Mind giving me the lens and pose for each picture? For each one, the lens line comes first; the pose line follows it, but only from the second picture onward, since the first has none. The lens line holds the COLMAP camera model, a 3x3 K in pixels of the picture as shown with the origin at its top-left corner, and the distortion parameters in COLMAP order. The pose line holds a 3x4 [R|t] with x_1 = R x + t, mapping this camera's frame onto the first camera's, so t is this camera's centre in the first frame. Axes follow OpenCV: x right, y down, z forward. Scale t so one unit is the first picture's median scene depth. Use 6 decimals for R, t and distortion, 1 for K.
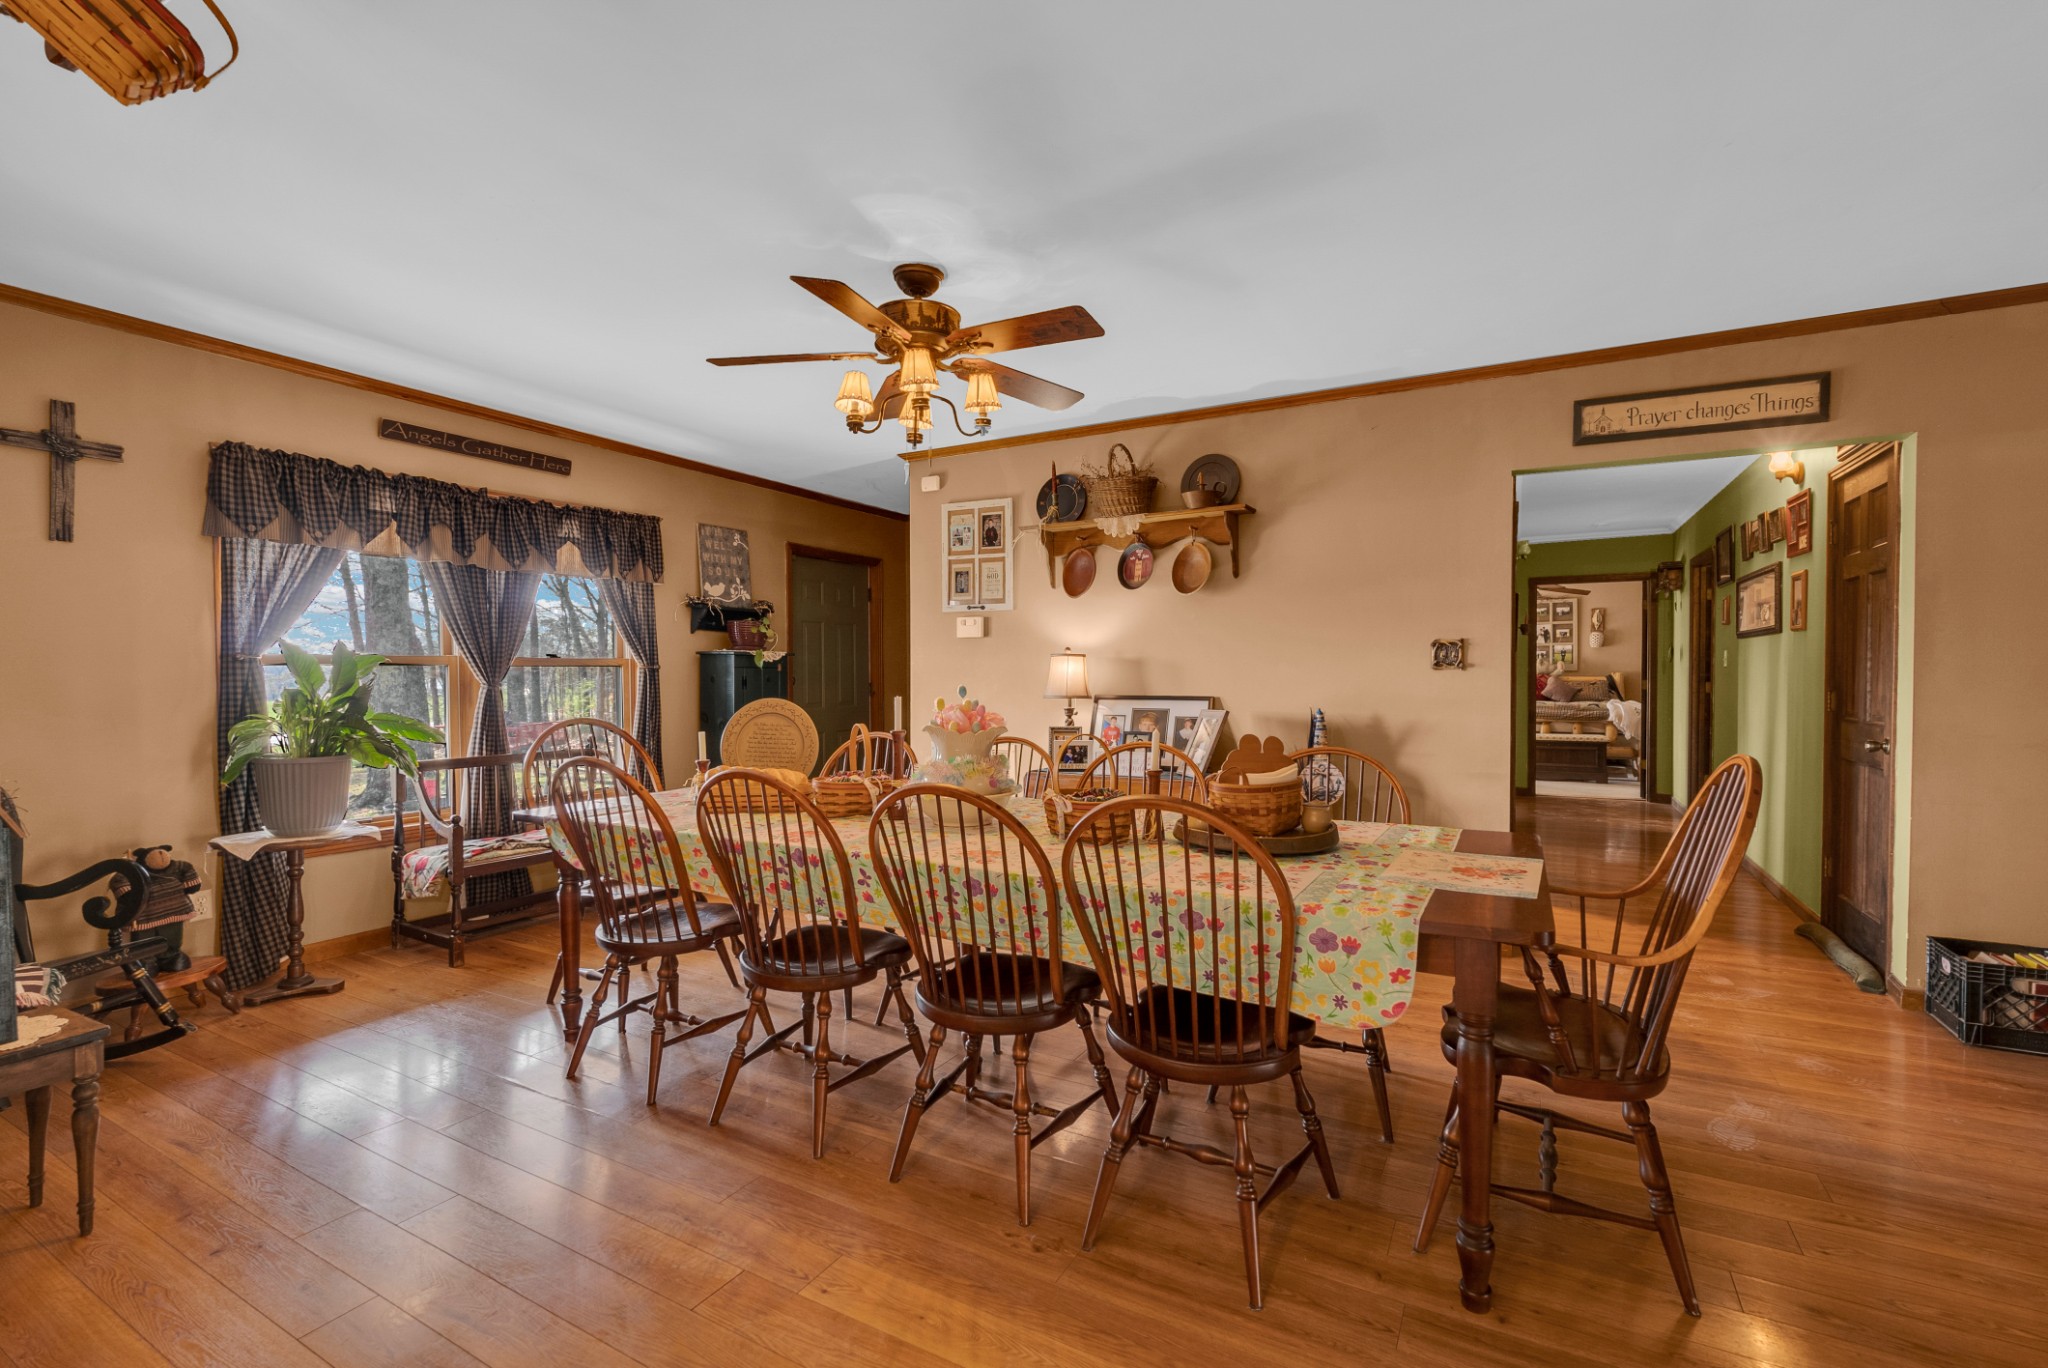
lens RADIAL K [[896.9, 0, 1039.8], [0, 896.9, 689.5], [0, 0, 1]] dist [-0.004620, -0.000718]
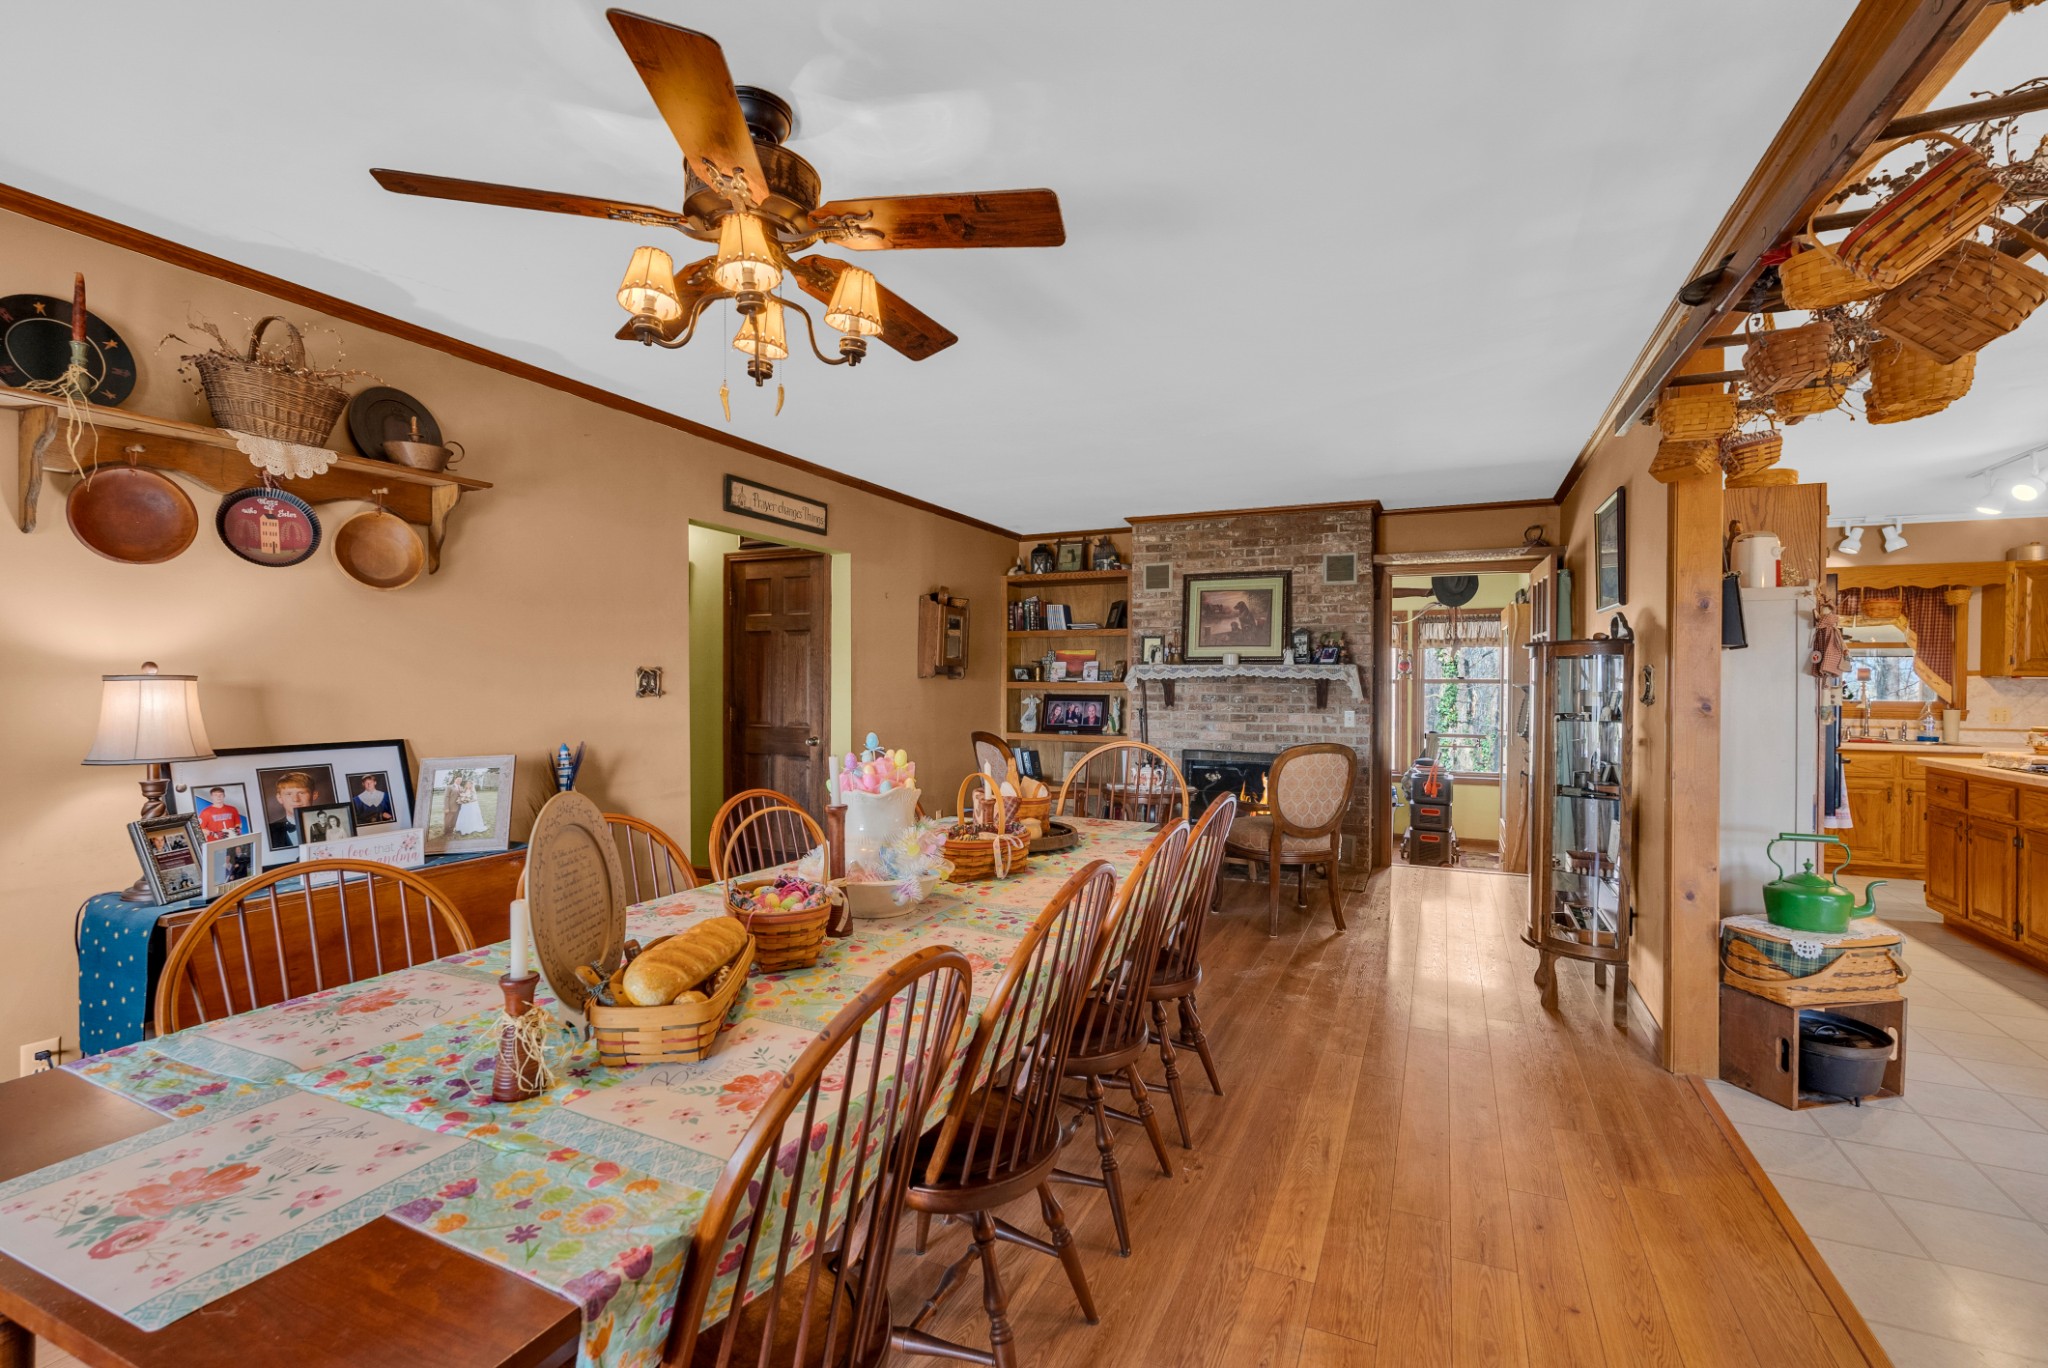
lens RADIAL K [[896.9, 0, 1034.4], [0, 896.9, 690.4], [0, 0, 1]] dist [-0.004620, -0.000718]
pose [[-0.073786, -0.008395, 0.997239, -0.602006], [0.015705, 0.999831, 0.009579, -0.032536], [-0.997150, 0.016369, -0.073641, 0.634627]]
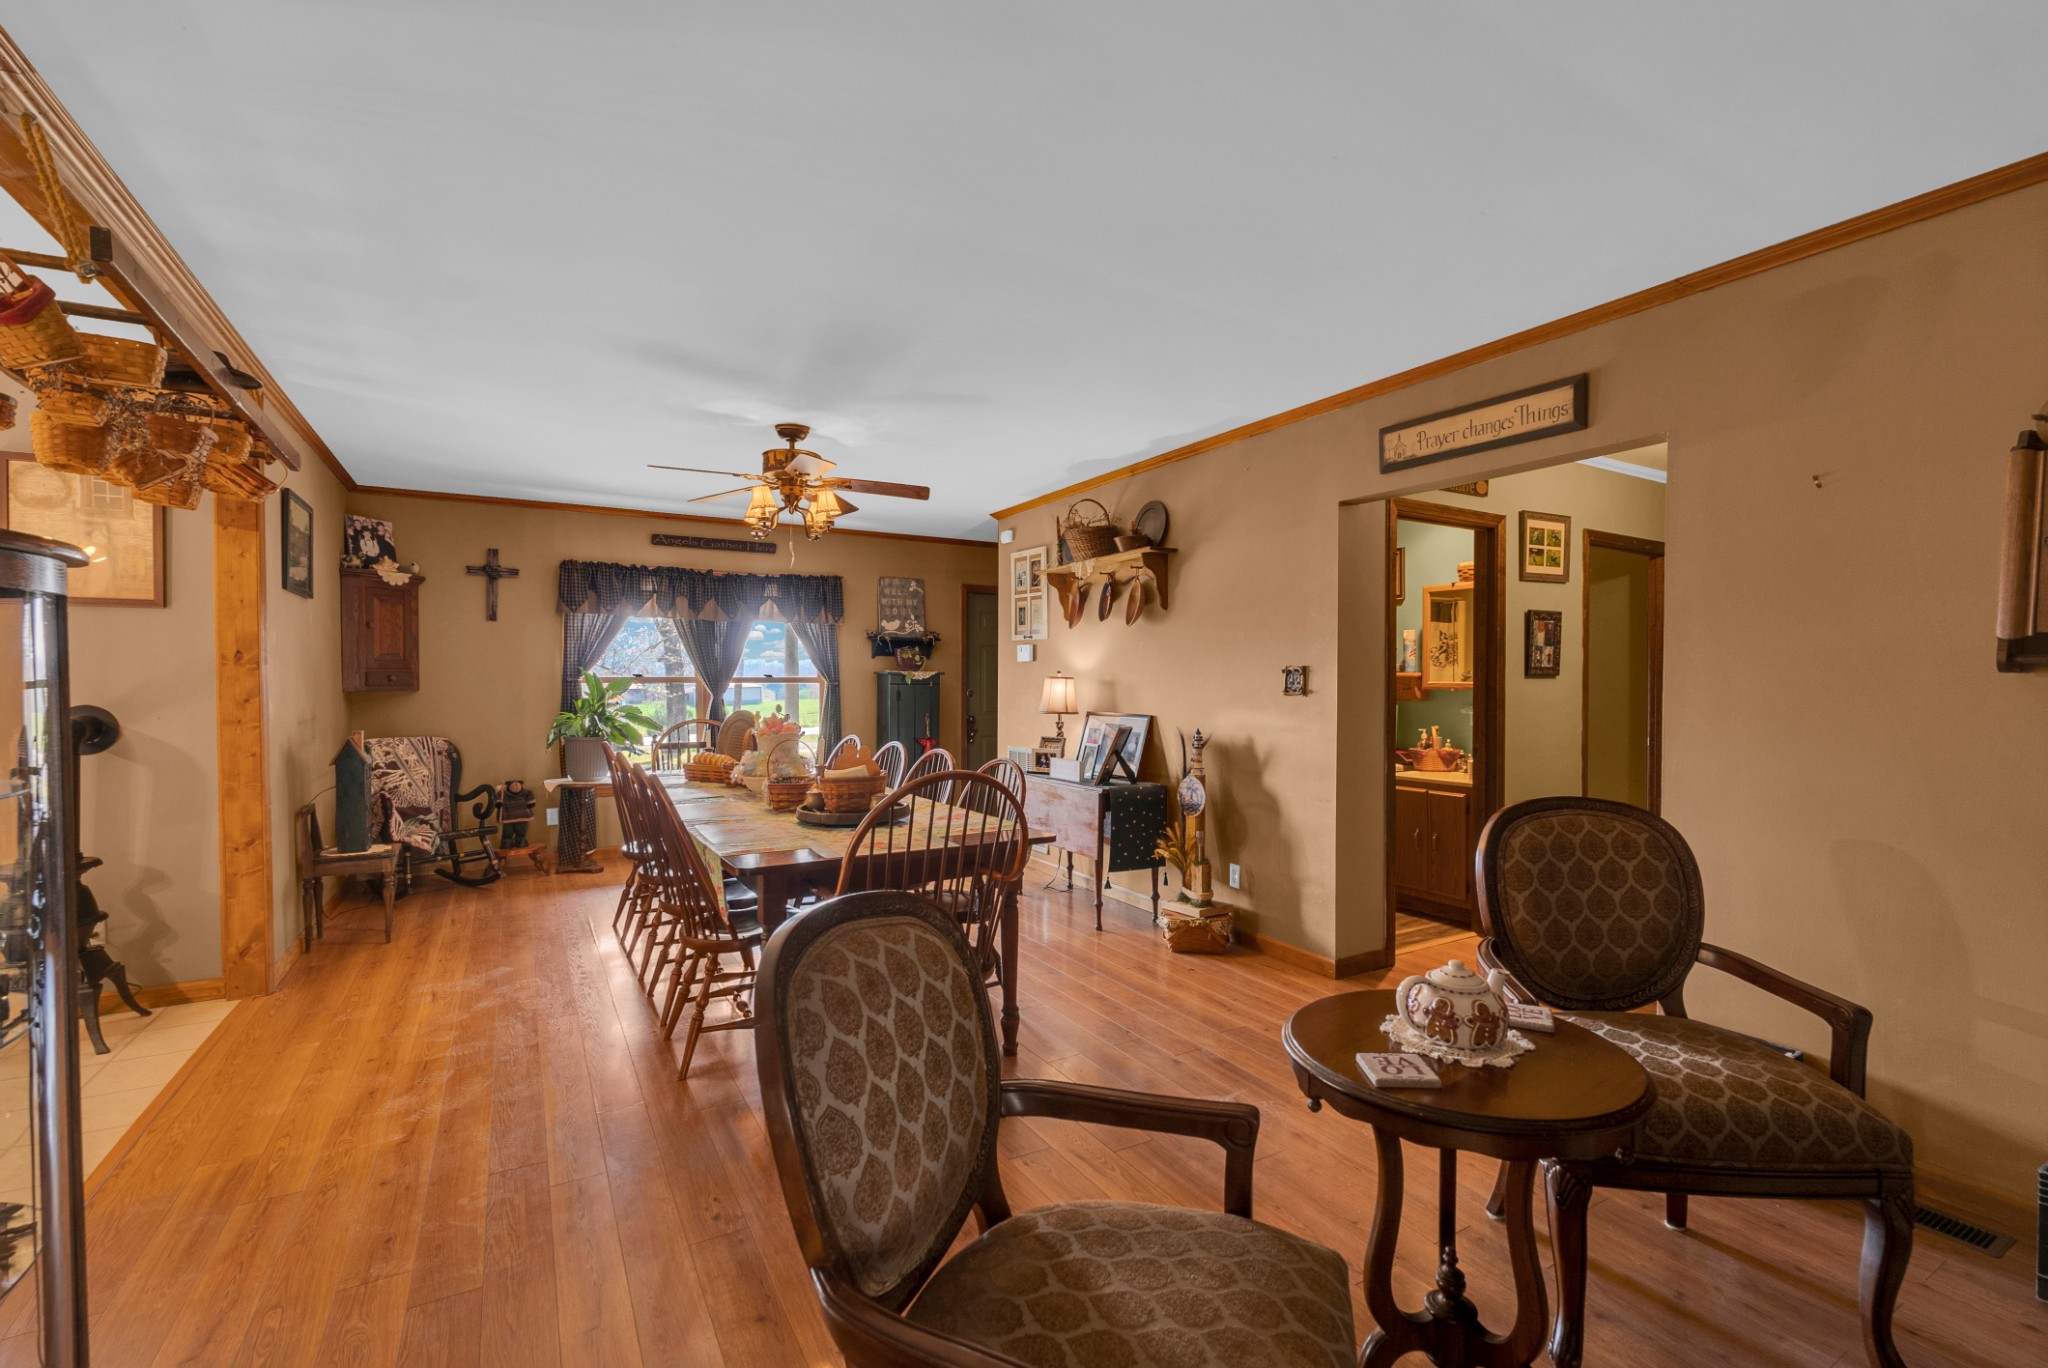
lens RADIAL K [[896.9, 0, 1036.5], [0, 896.9, 688.7], [0, 0, 1]] dist [-0.004620, -0.000718]
pose [[0.856910, 0.010465, -0.515359, 0.735722], [-0.014043, 0.999897, -0.003044, -0.022598], [0.515274, 0.009846, 0.856969, -0.048763]]
